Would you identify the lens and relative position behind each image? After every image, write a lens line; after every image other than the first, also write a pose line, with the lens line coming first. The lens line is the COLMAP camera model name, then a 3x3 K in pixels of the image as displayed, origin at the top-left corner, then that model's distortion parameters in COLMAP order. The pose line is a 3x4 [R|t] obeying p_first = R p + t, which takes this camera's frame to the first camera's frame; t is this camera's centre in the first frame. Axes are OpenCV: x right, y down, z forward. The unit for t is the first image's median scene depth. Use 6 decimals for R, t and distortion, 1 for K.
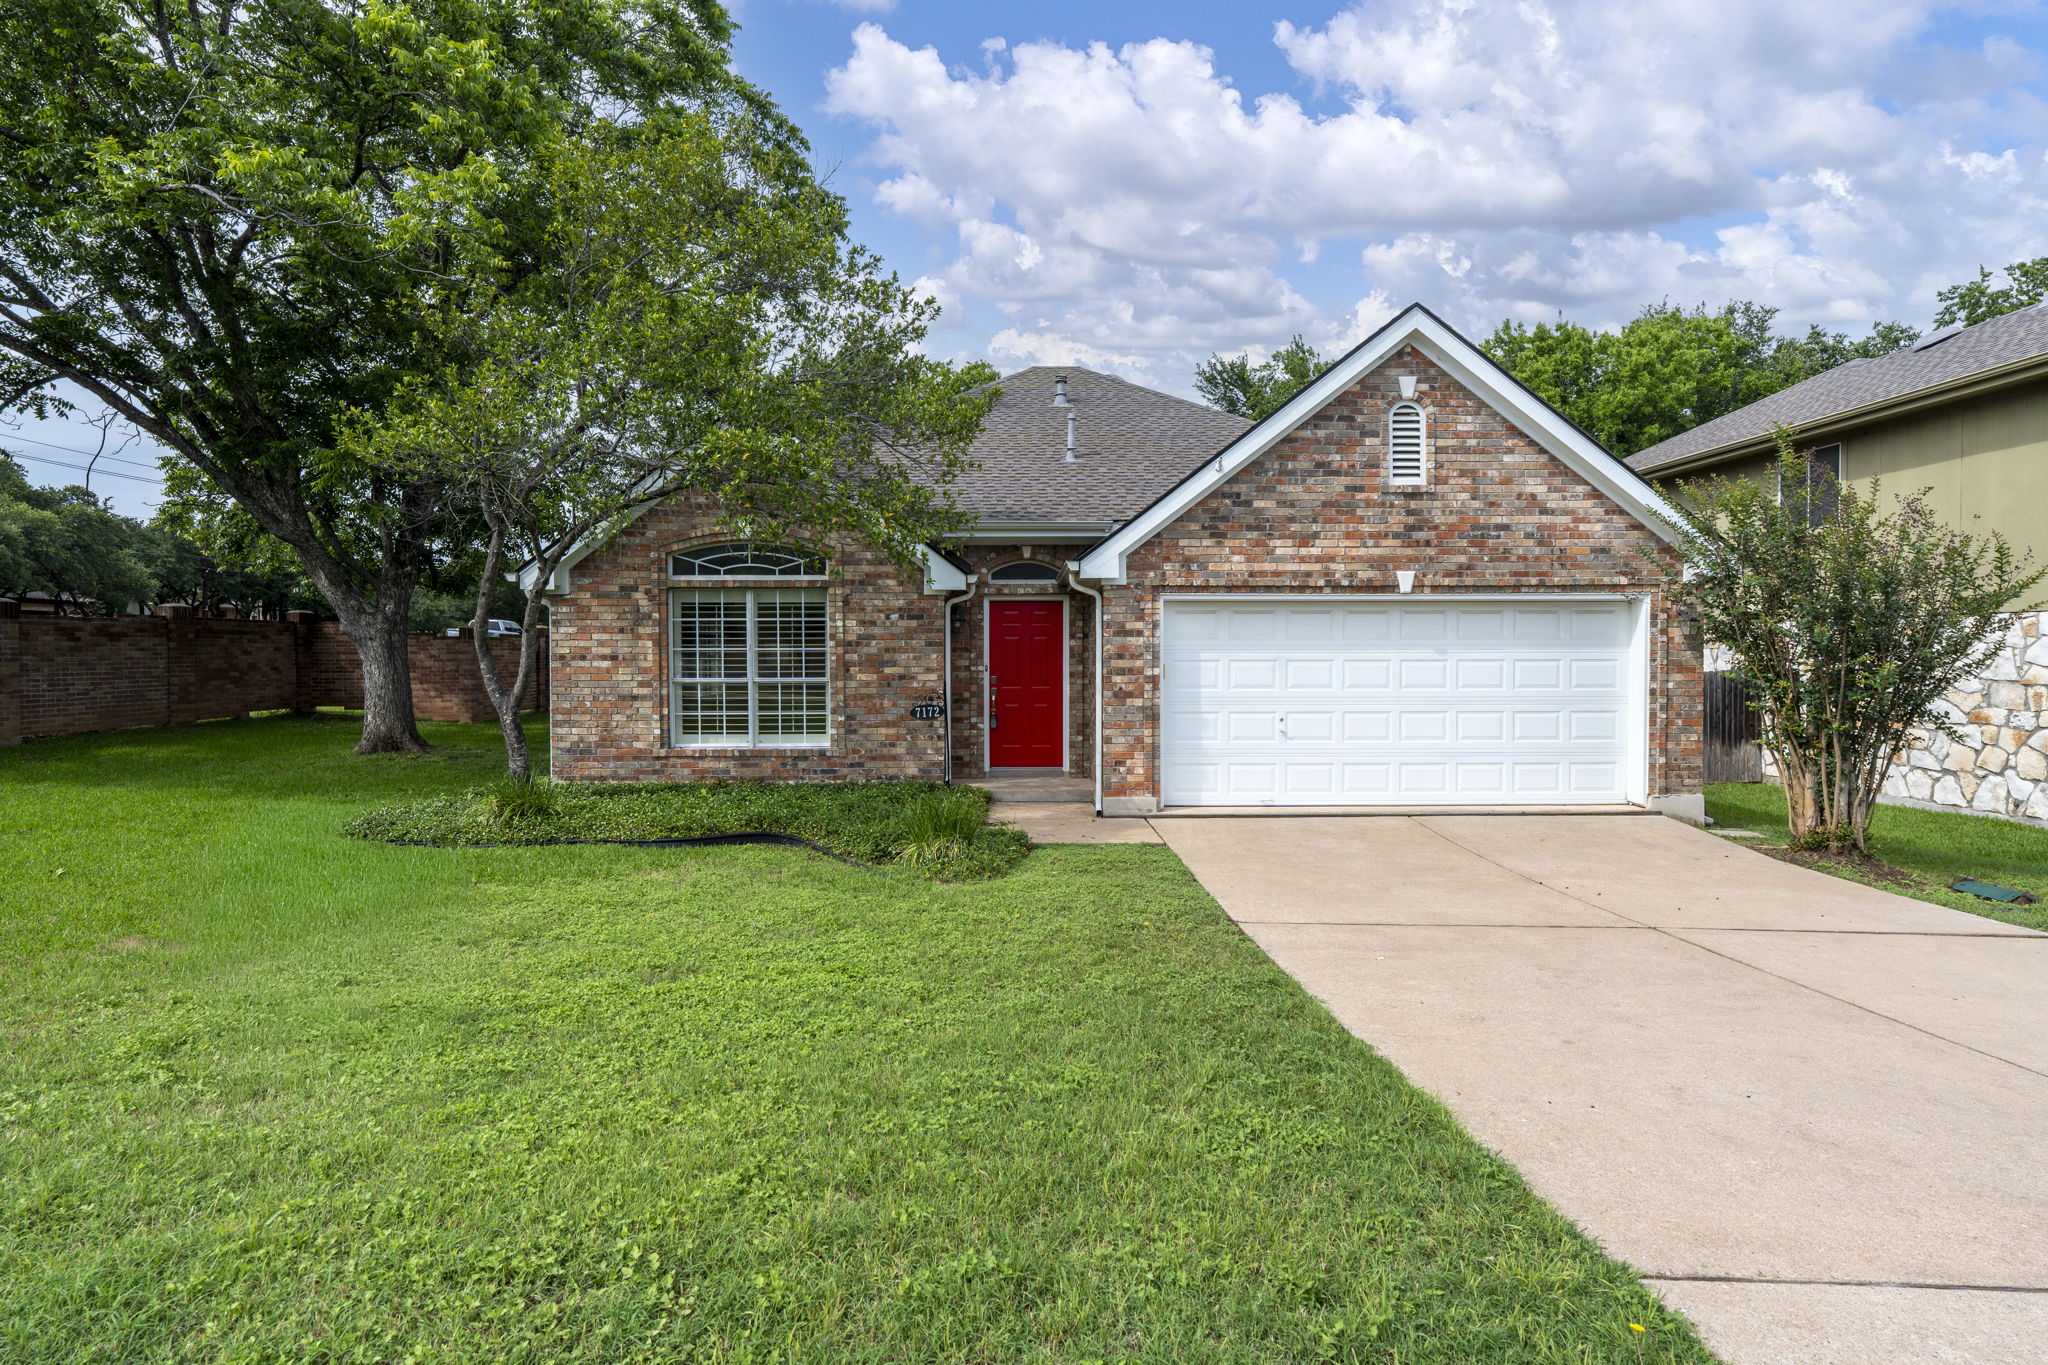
lens RADIAL K [[1044.9, 0, 1024.0], [0, 1044.9, 682.5], [0, 0, 1]] dist [-0.005949, 0.000067]
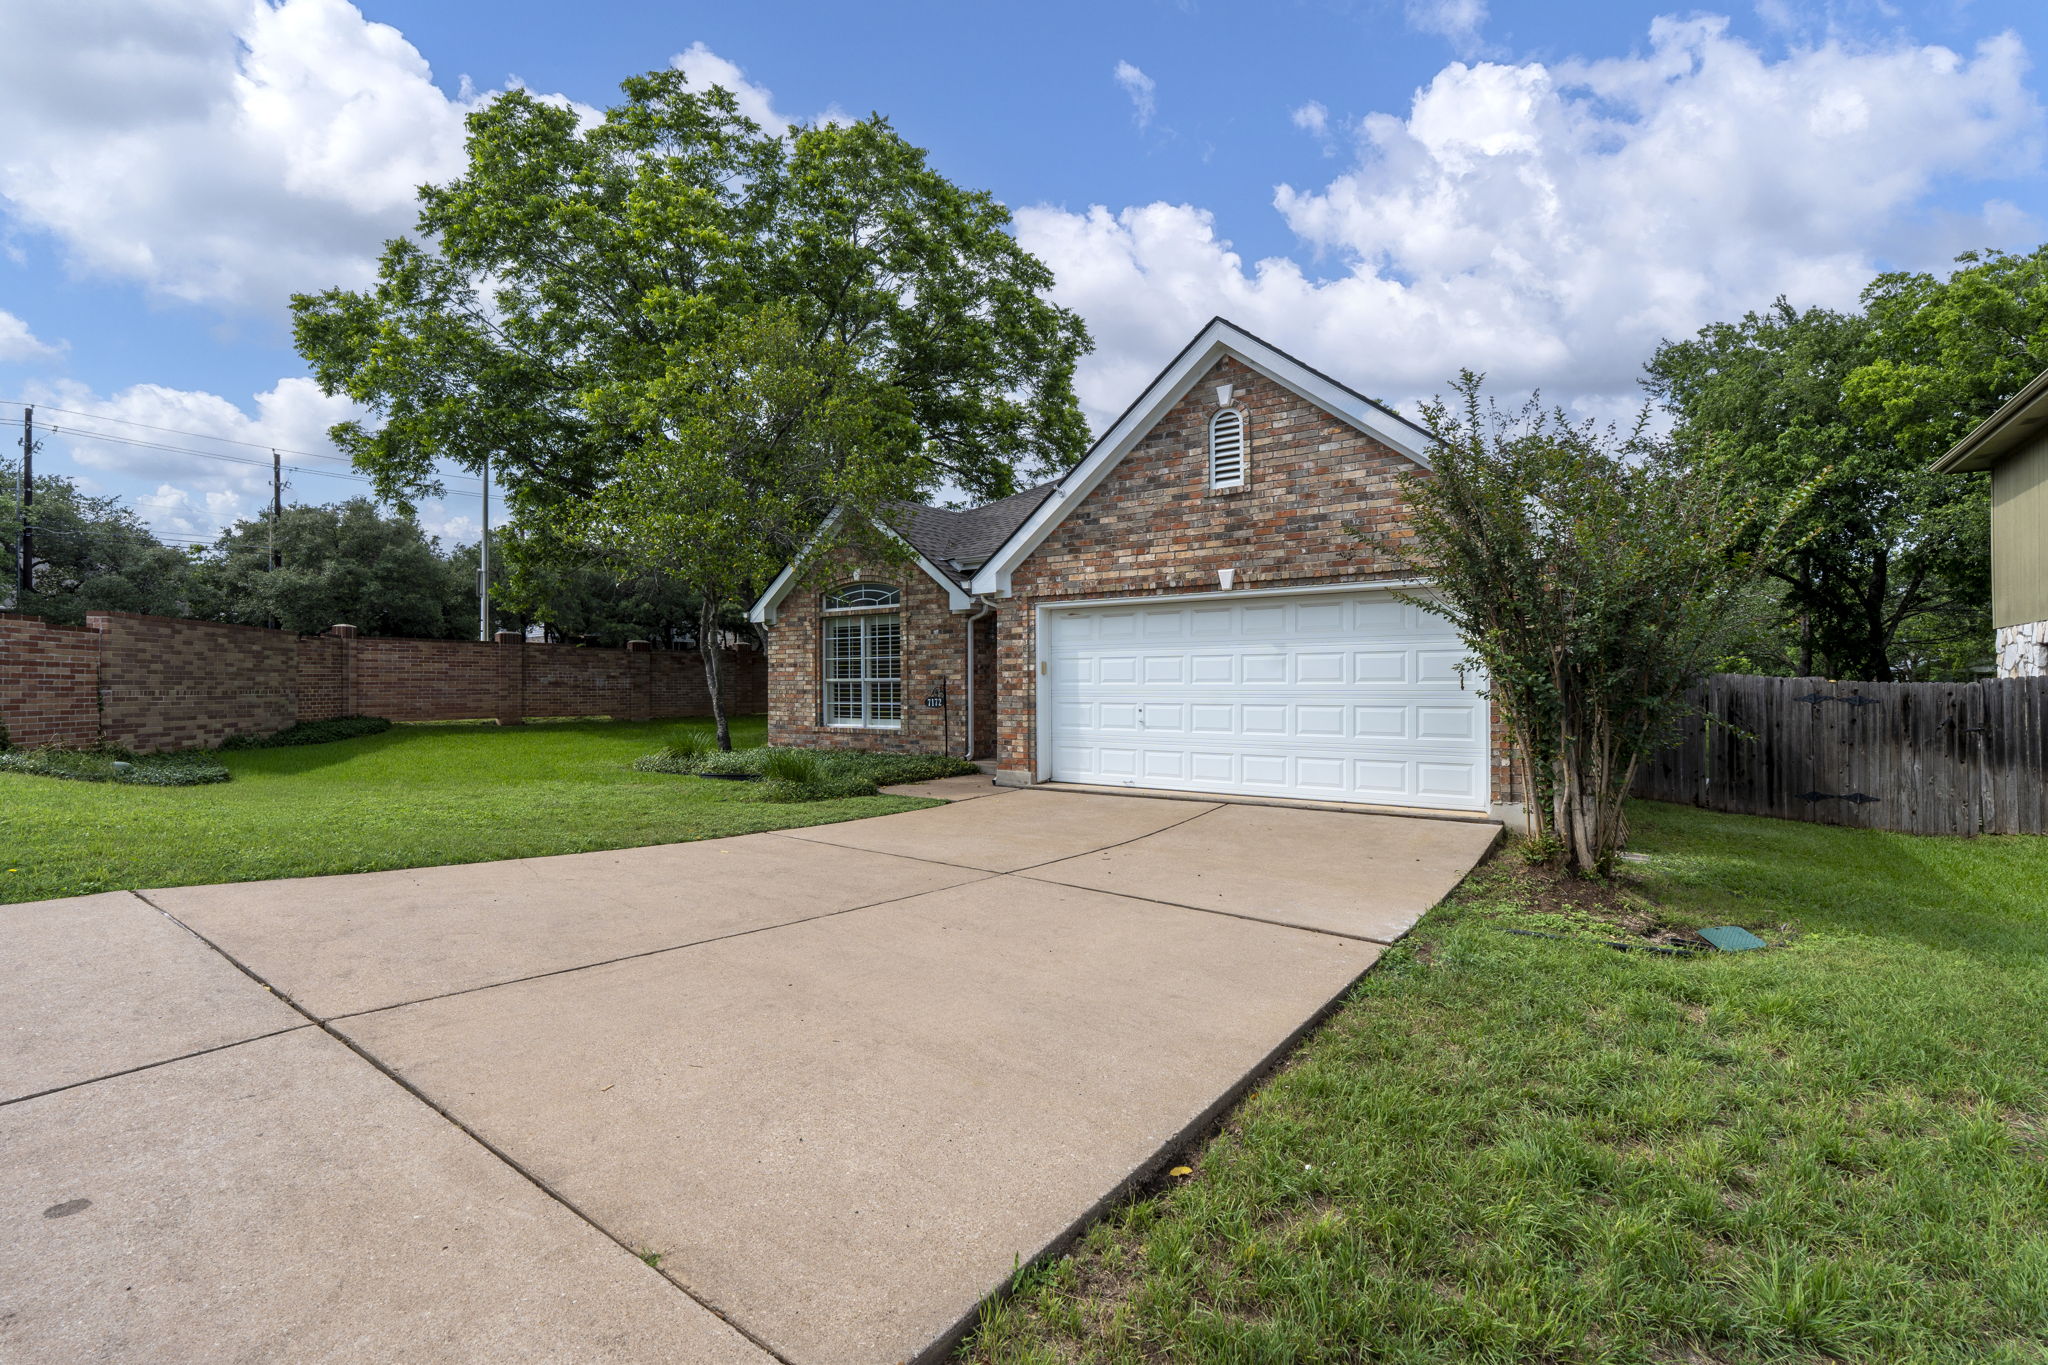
lens RADIAL K [[922.0, 0, 1024.0], [0, 922.0, 682.5], [0, 0, 1]] dist [-0.006328, 0.001047]
pose [[0.805878, -0.002281, -0.592078, 0.746282], [-0.016256, 0.999530, -0.025977, 0.034272], [0.591859, 0.030559, 0.805462, 0.135865]]
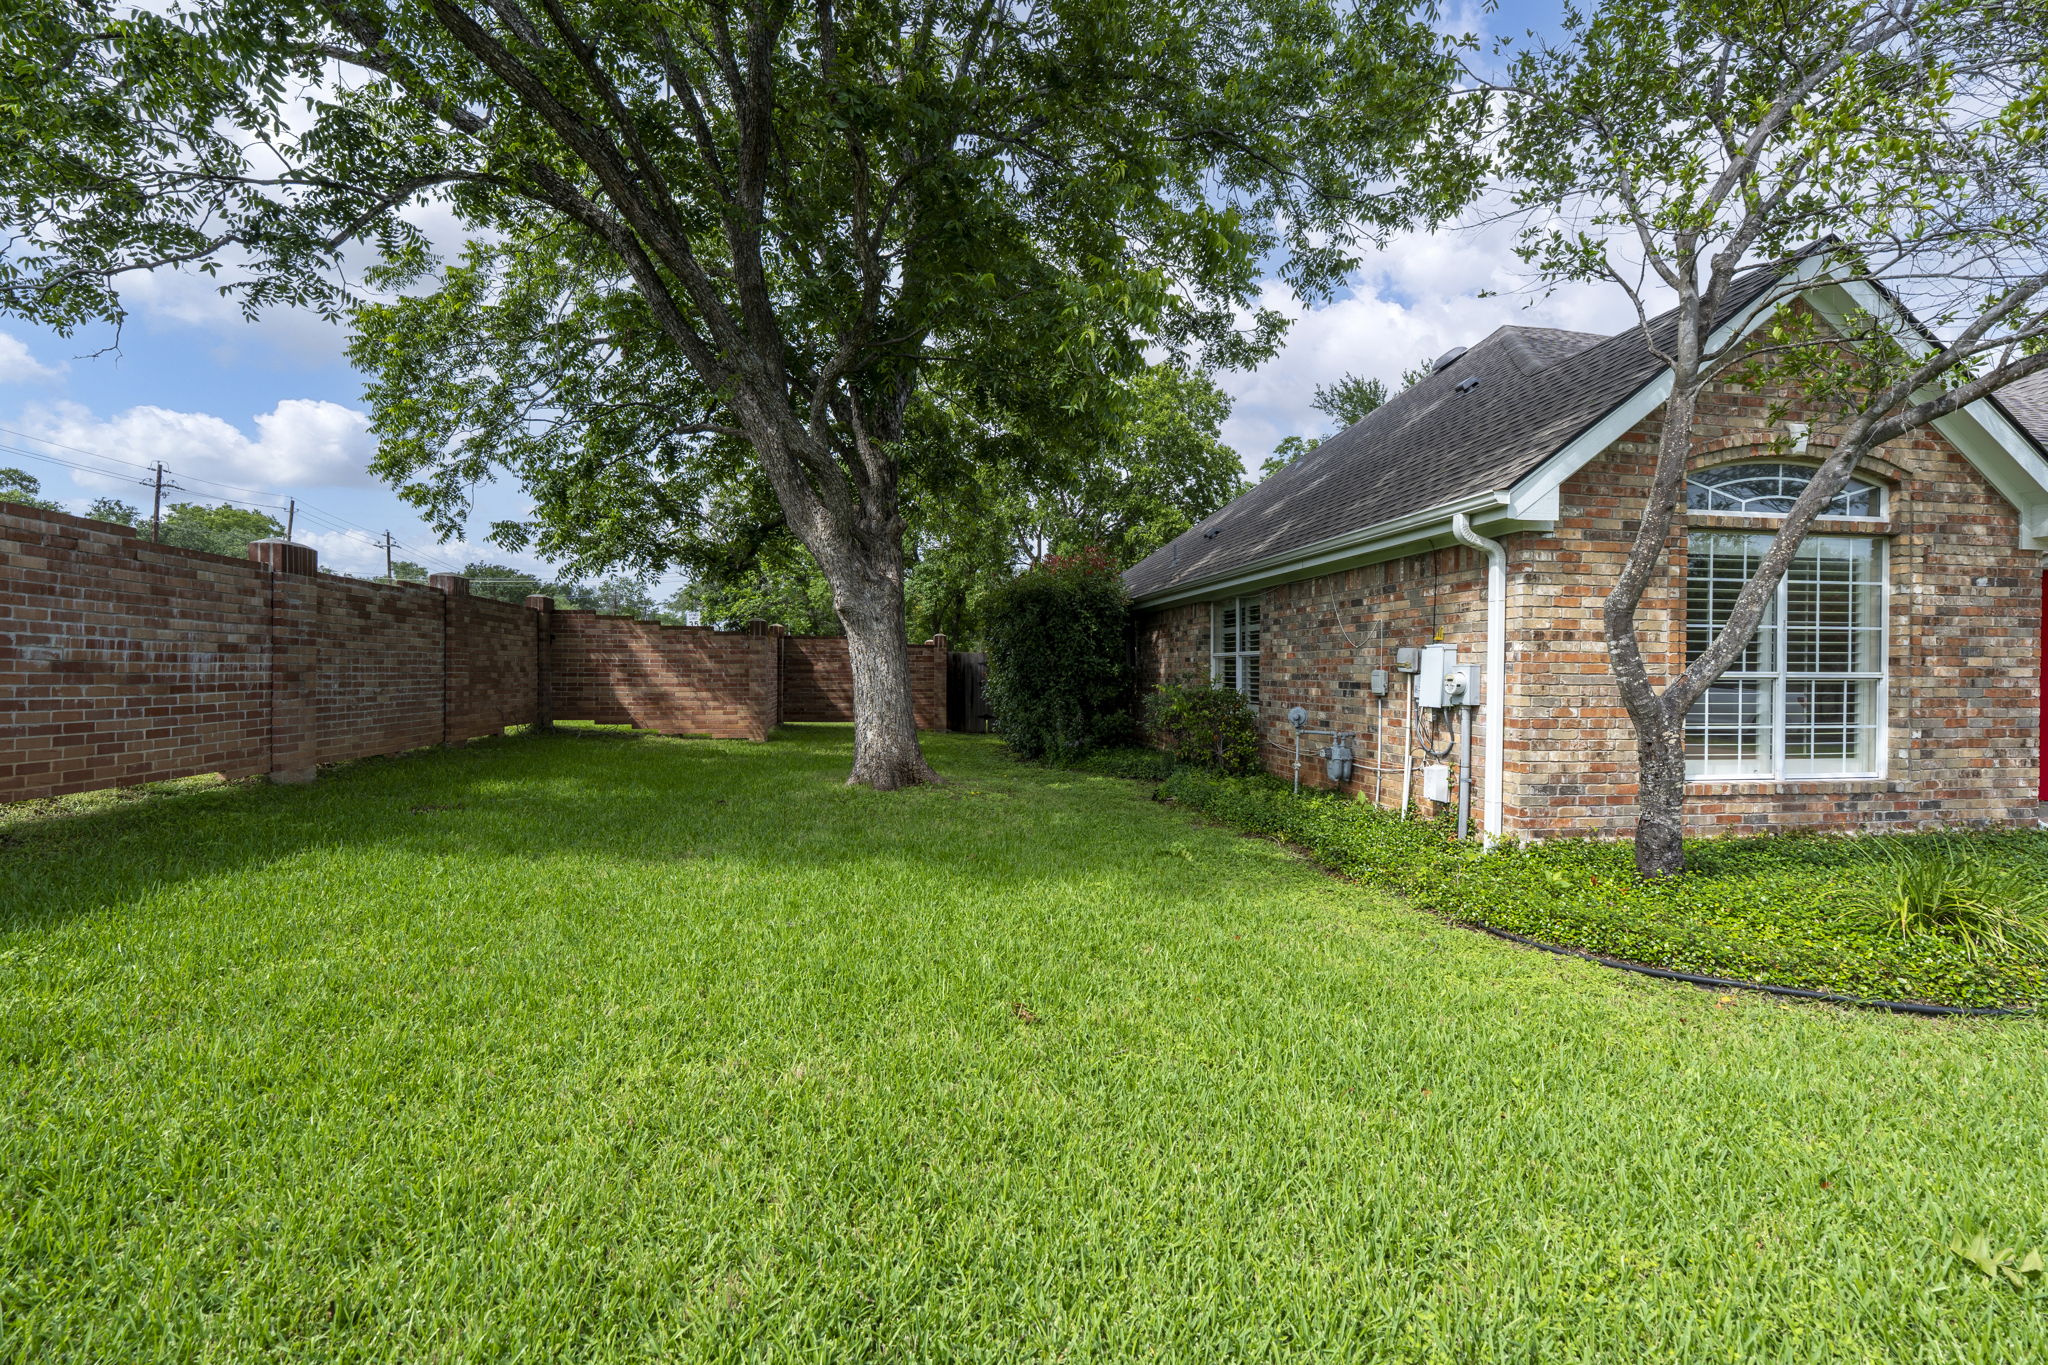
lens RADIAL K [[923.3, 0, 1014.3], [0, 923.3, 675.7], [0, 0, 1]] dist [-0.003987, 0.000822]
pose [[0.989427, 0.007246, 0.144850, -0.922506], [-0.003193, 0.999597, -0.028191, 0.017684], [-0.144996, 0.027430, 0.989052, 0.574980]]
